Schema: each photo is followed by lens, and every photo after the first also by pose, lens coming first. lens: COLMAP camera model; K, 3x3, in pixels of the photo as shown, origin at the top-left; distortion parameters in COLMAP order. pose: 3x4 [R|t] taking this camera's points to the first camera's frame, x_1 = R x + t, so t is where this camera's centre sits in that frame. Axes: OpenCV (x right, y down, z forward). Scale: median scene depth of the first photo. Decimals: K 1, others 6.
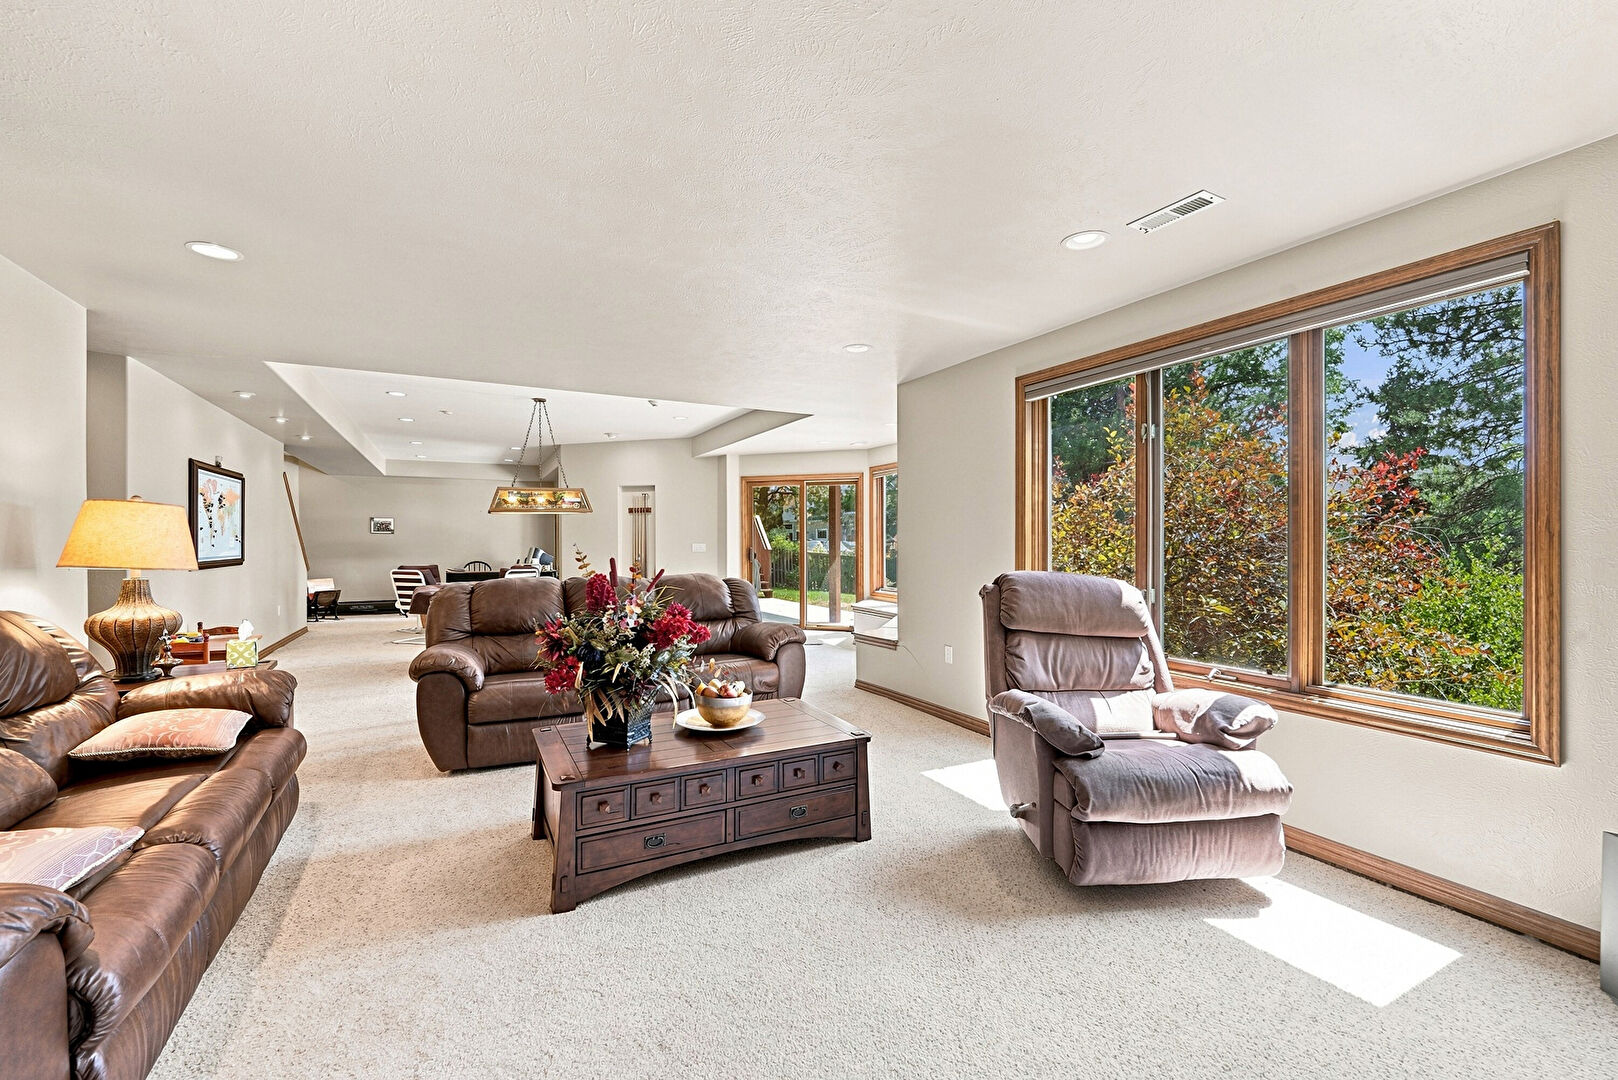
lens RADIAL K [[655.6, 0, 800.7], [0, 655.6, 543.7], [0, 0, 1]] dist [-0.001037, -0.000216]
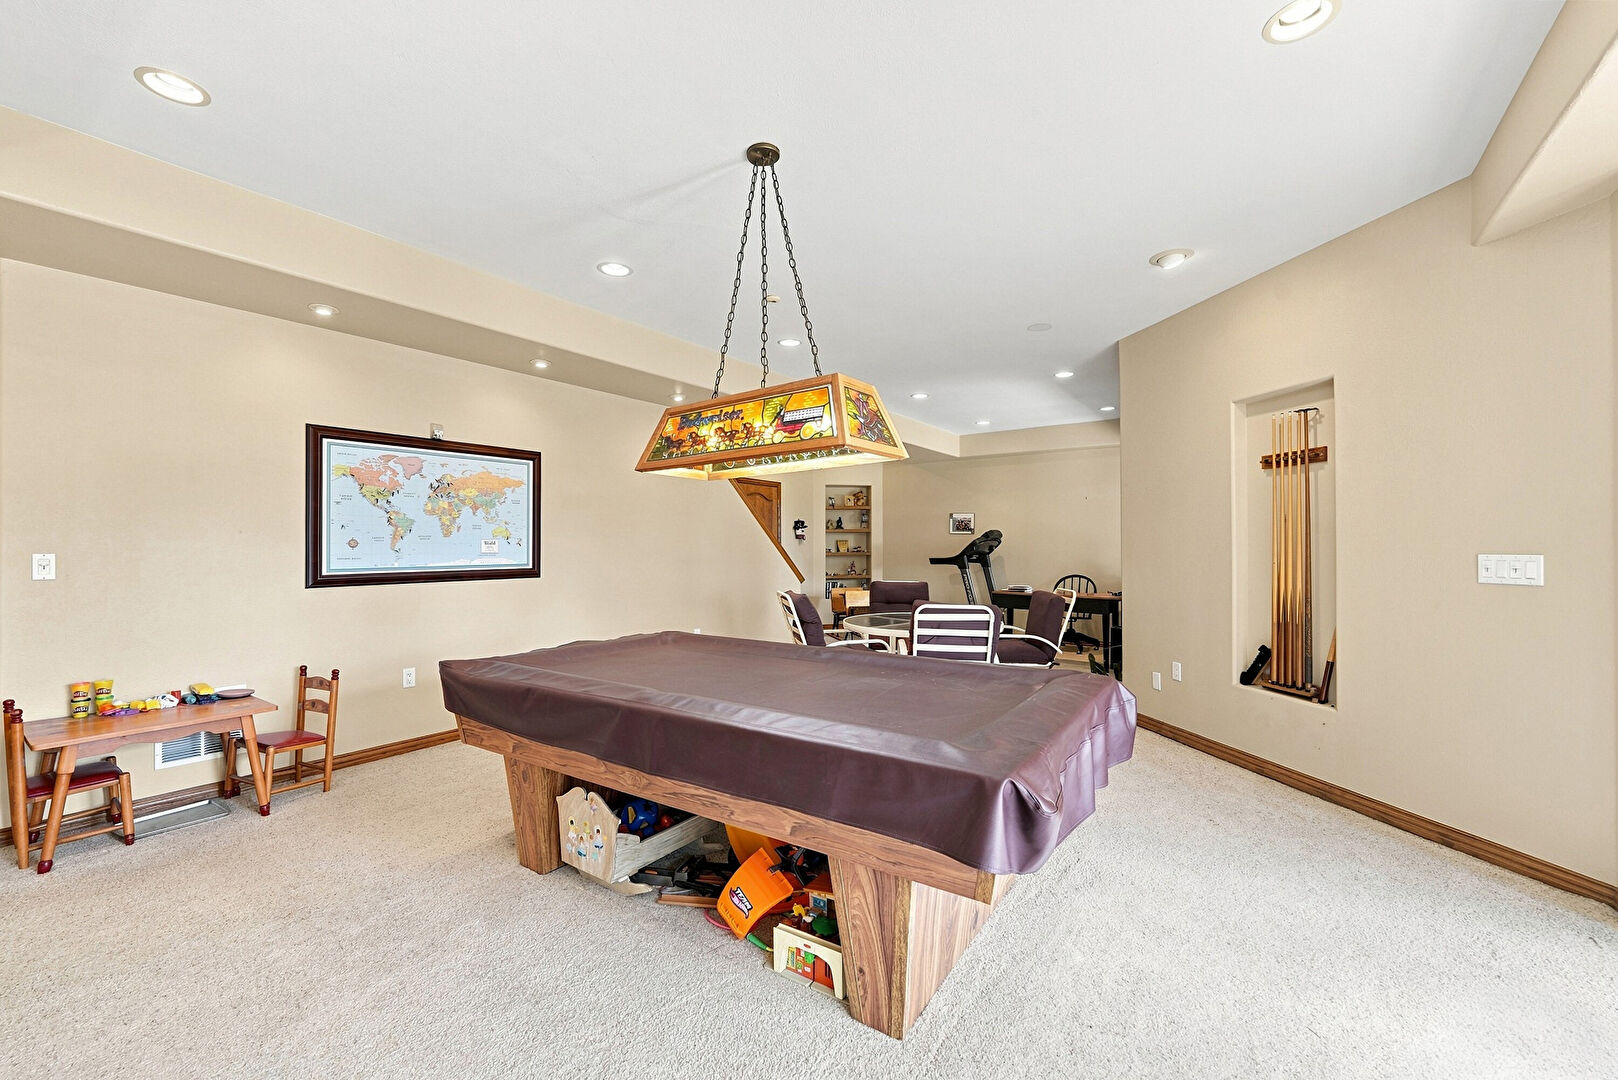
lens RADIAL K [[655.6, 0, 800.7], [0, 655.6, 543.7], [0, 0, 1]] dist [-0.001037, -0.000216]
pose [[0.449188, -0.000395, -0.893437, -0.064250], [-0.002756, 0.999995, -0.001827, -0.003903], [0.893433, 0.003283, 0.449184, 0.852170]]
